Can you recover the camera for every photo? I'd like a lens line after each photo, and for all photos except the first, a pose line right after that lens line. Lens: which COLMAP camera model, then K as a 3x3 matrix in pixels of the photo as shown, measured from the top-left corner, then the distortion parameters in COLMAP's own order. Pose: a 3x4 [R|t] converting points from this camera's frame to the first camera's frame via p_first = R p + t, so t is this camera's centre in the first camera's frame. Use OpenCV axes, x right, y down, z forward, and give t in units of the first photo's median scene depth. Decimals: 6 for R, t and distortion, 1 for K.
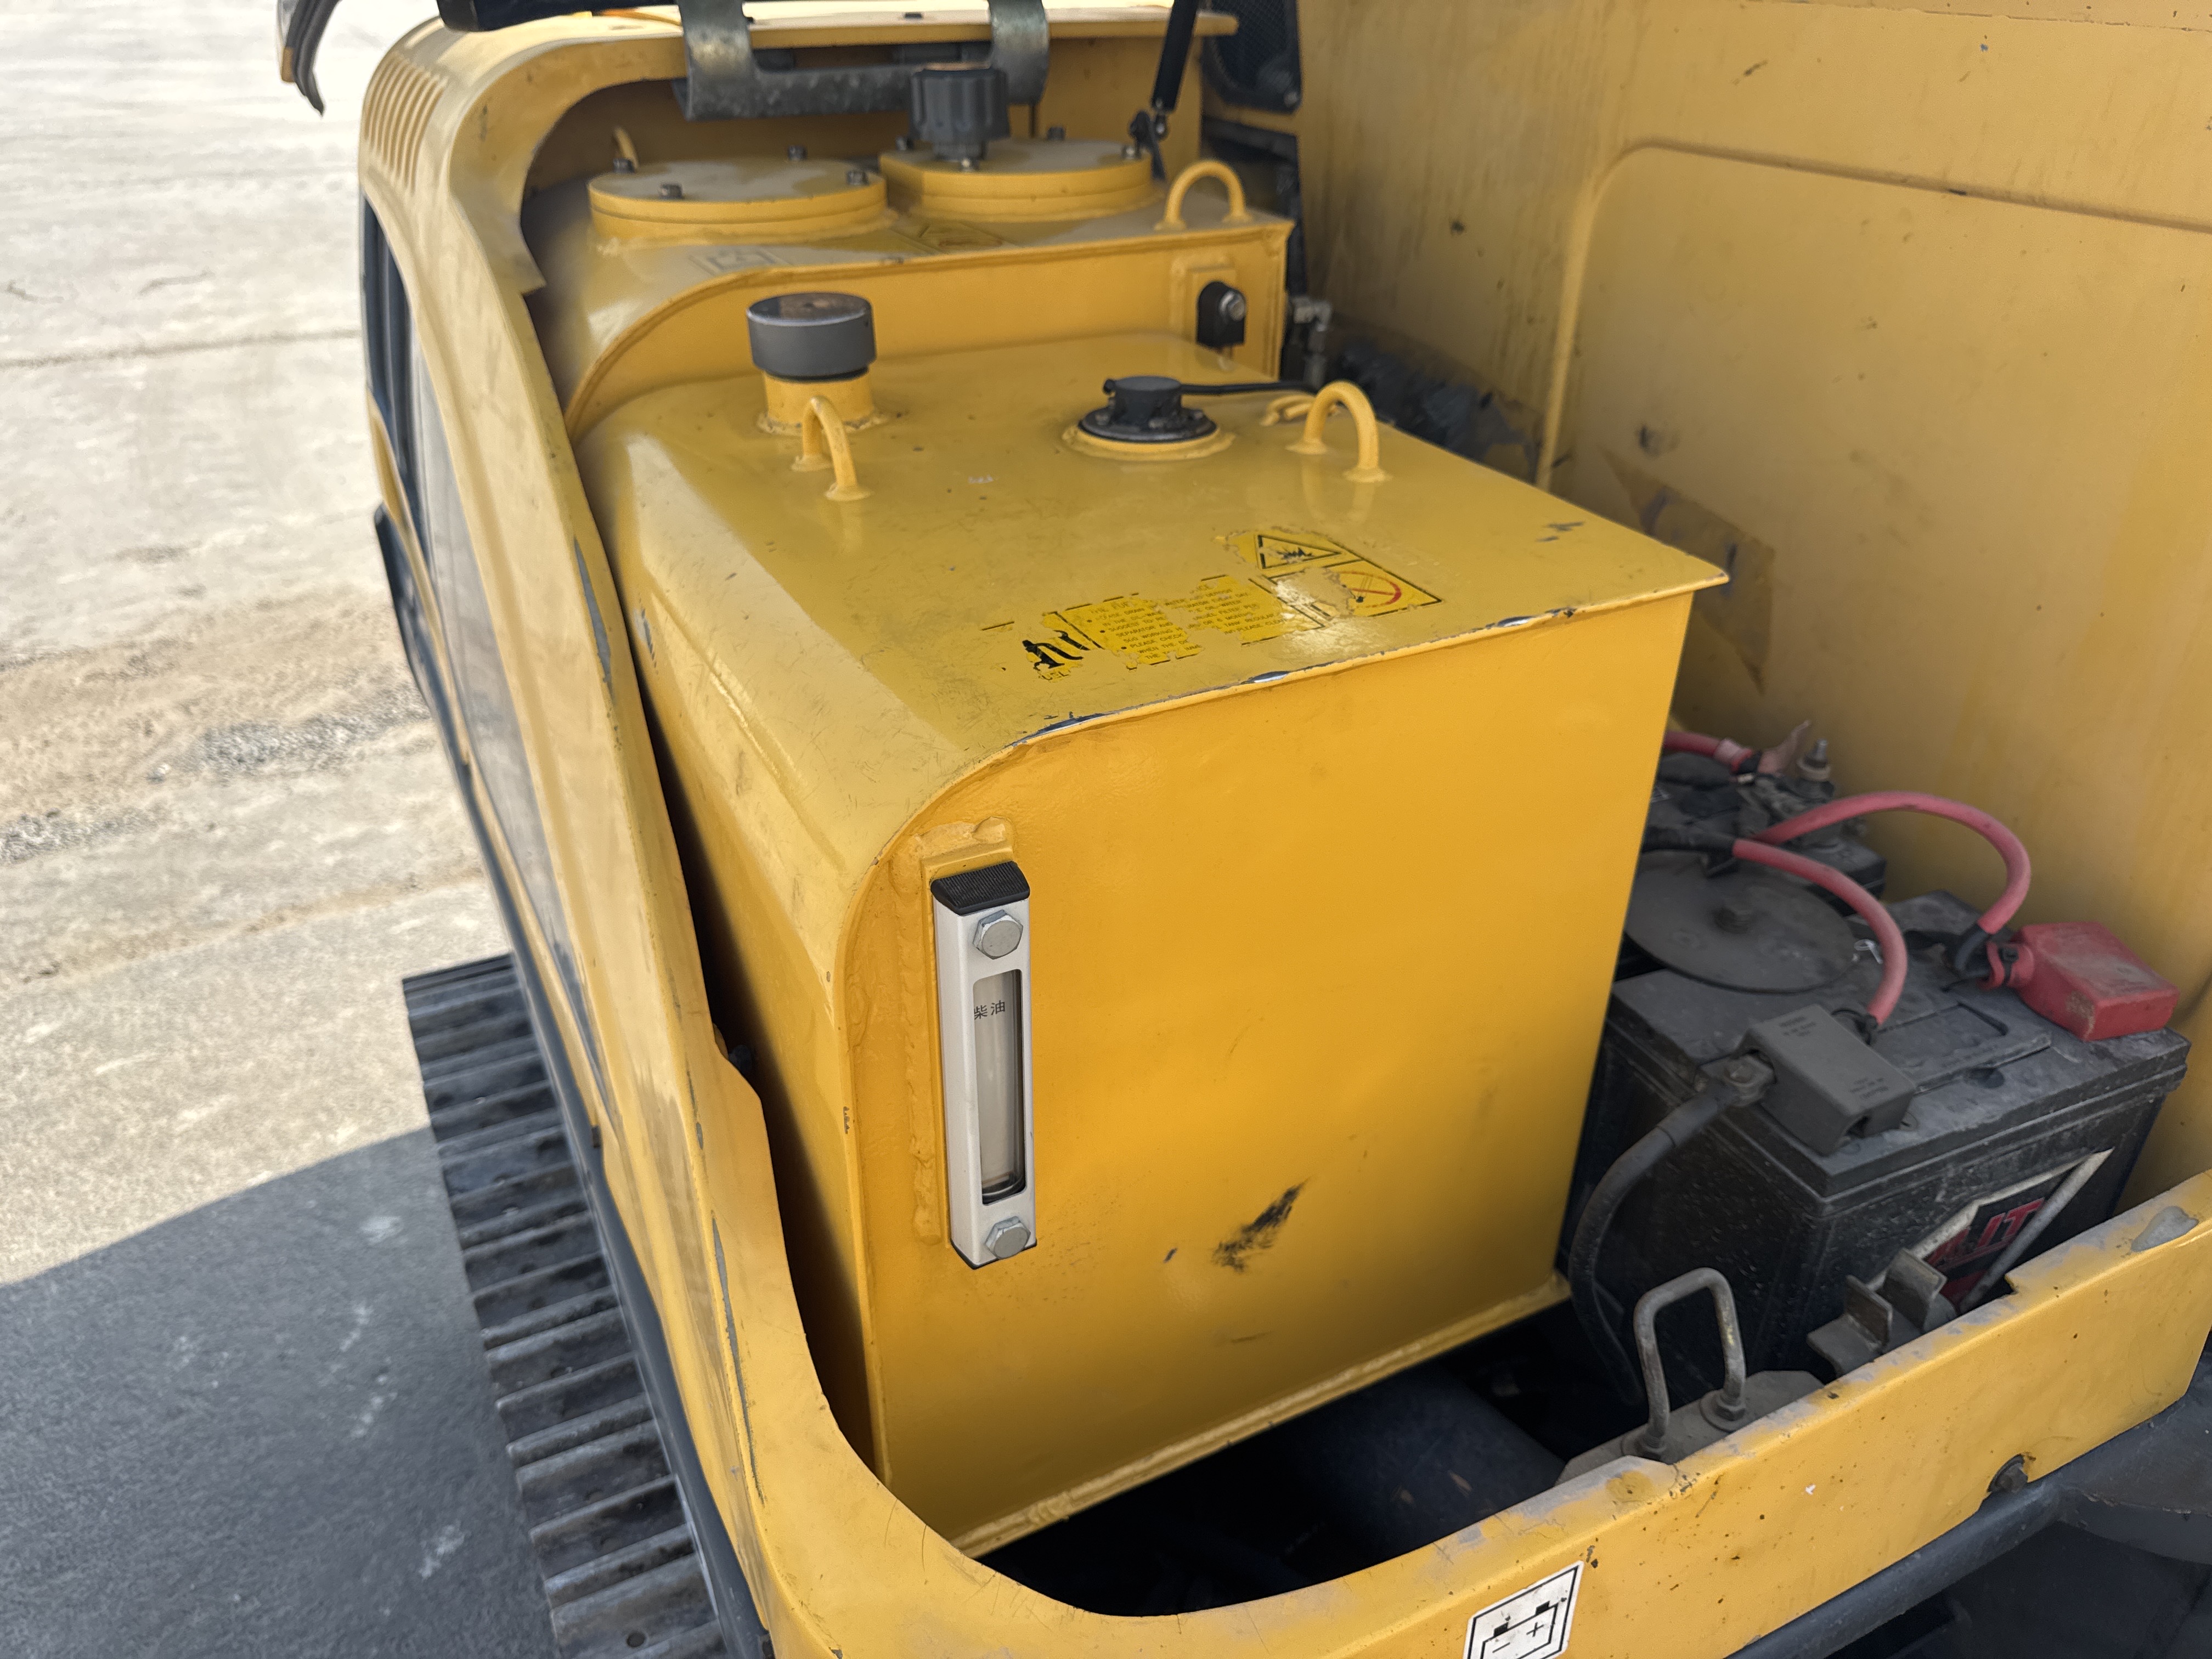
lens RADIAL K [[1621.7, 0, 1084.2], [0, 1621.7, 829.3], [0, 0, 1]] dist [-0.037757, 0.011620]
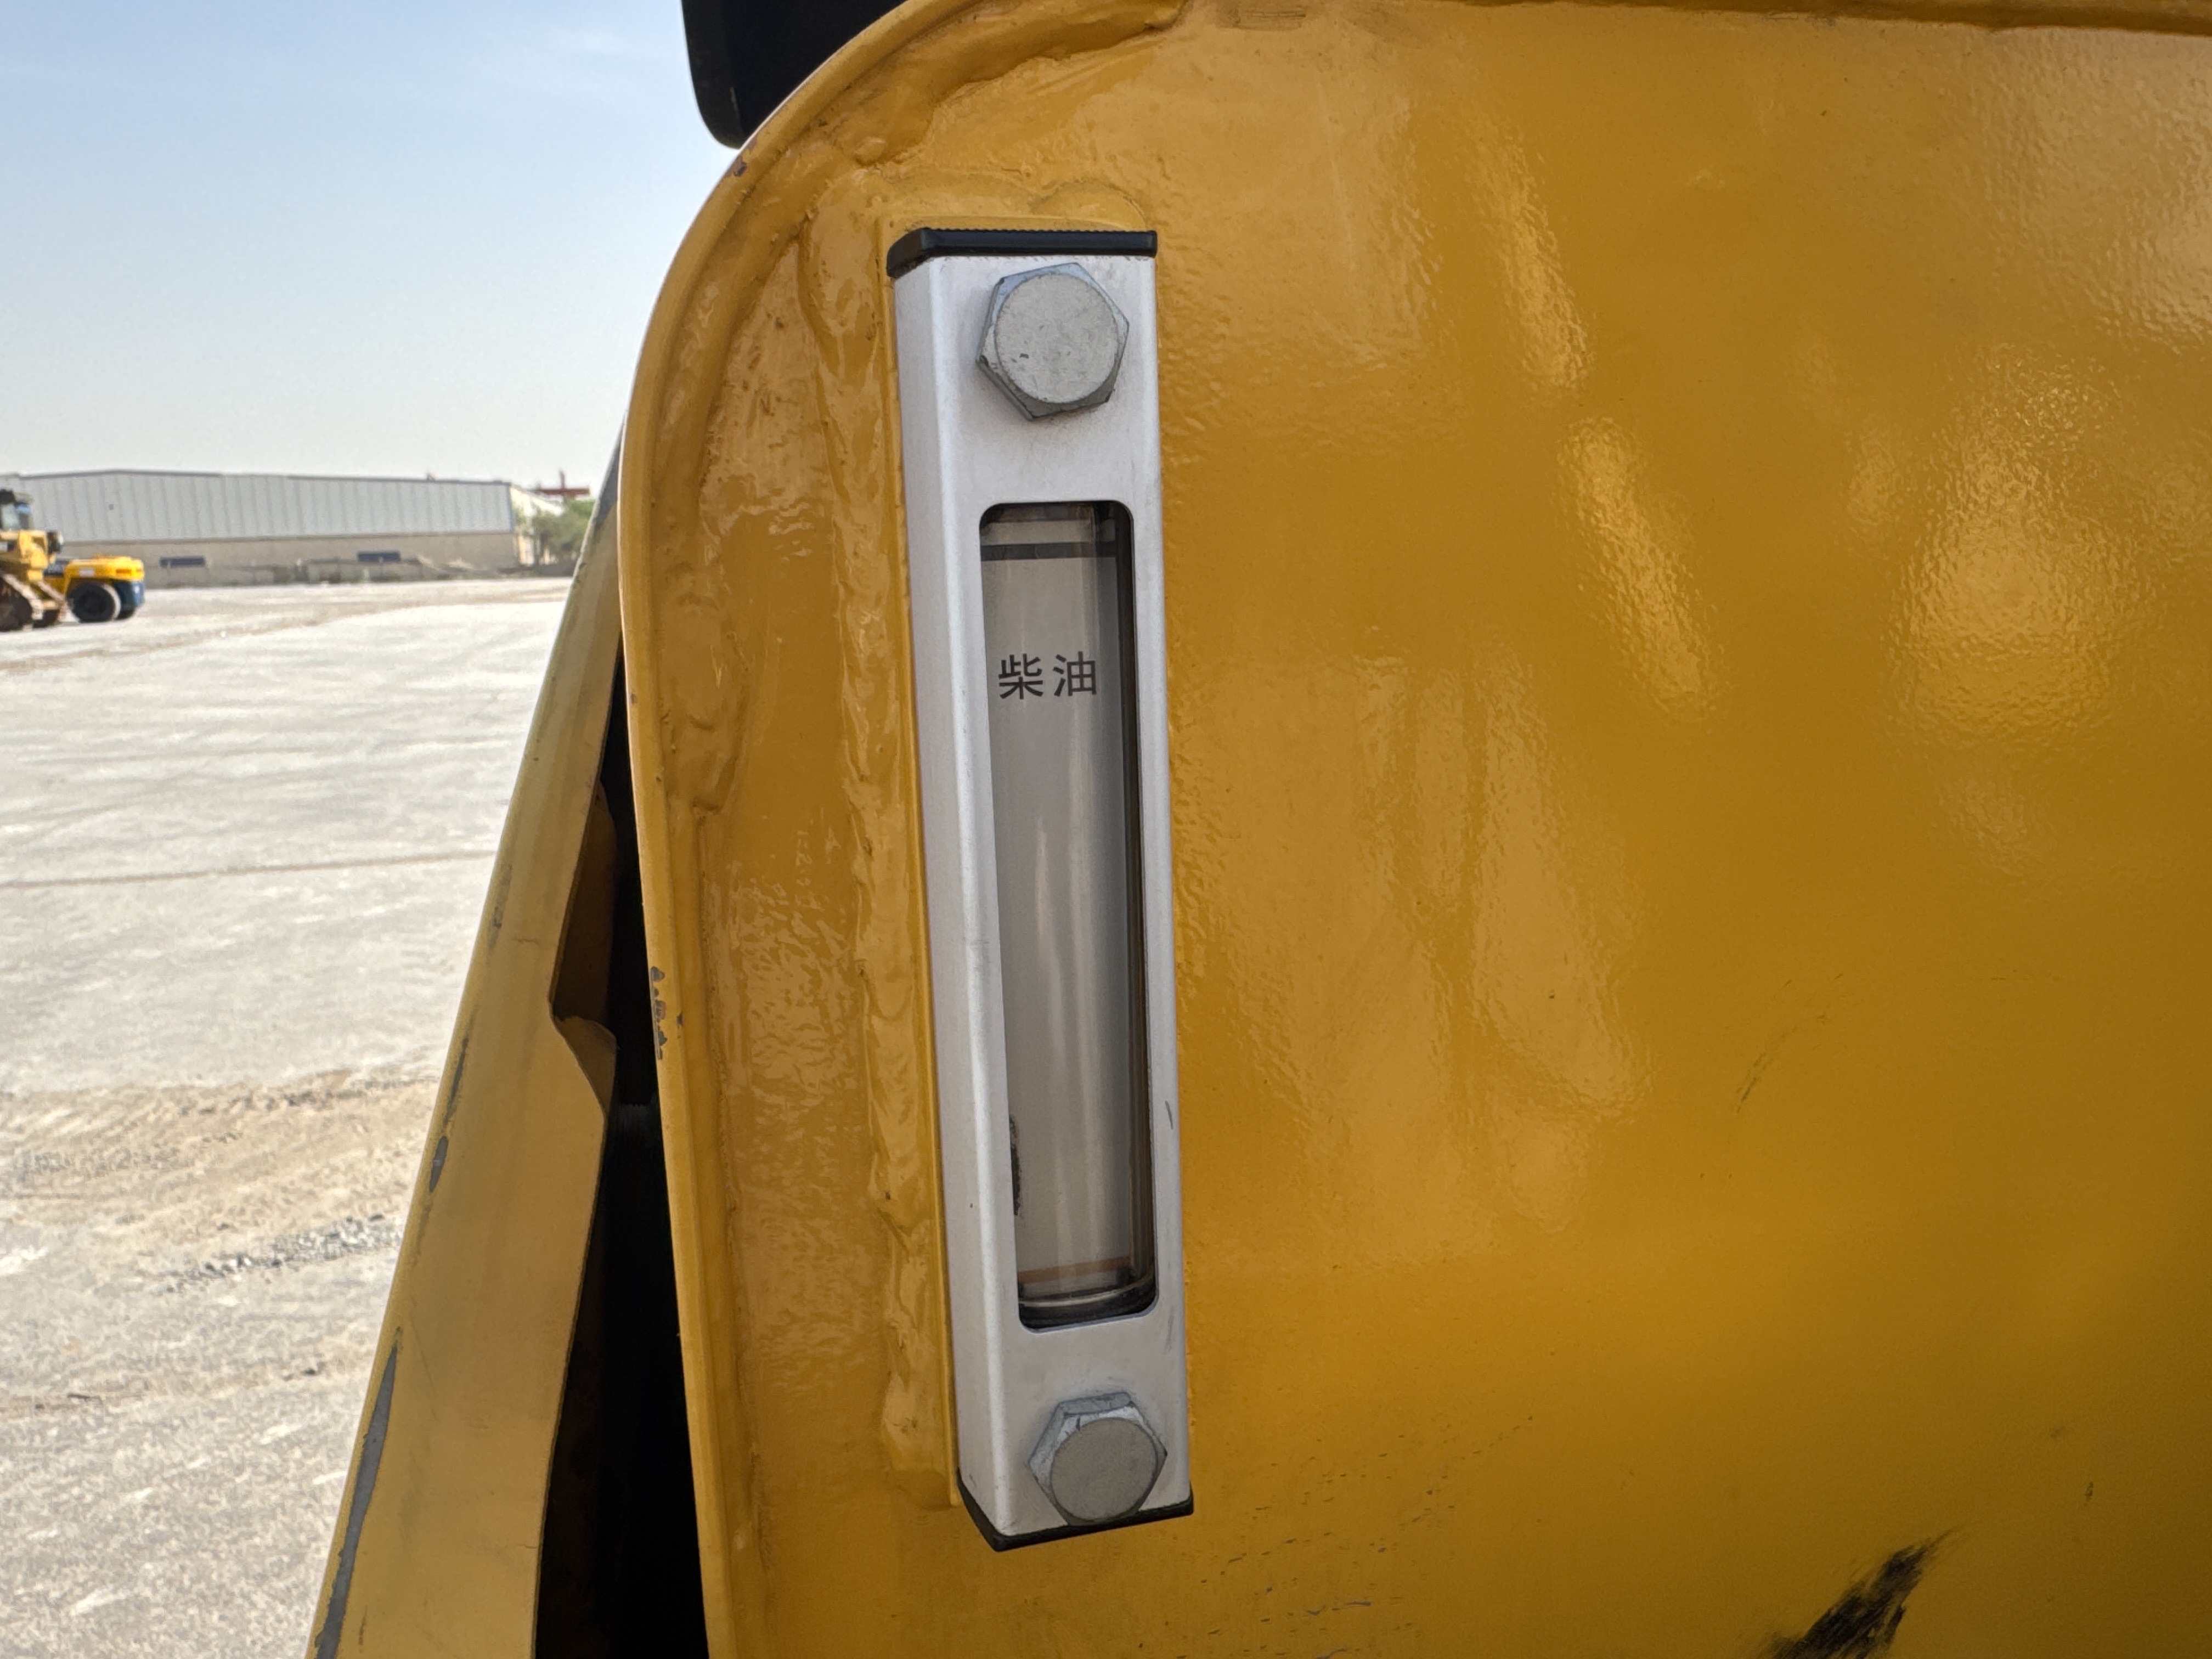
lens RADIAL K [[1568.2, 0, 1077.0], [0, 1568.2, 831.9], [0, 0, 1]] dist [-0.004159, -0.001499]
pose [[0.970580, 0.004478, -0.240736, 0.007146], [-0.086399, 0.939718, -0.330855, 0.060252], [0.224742, 0.341921, 0.912459, 0.164269]]
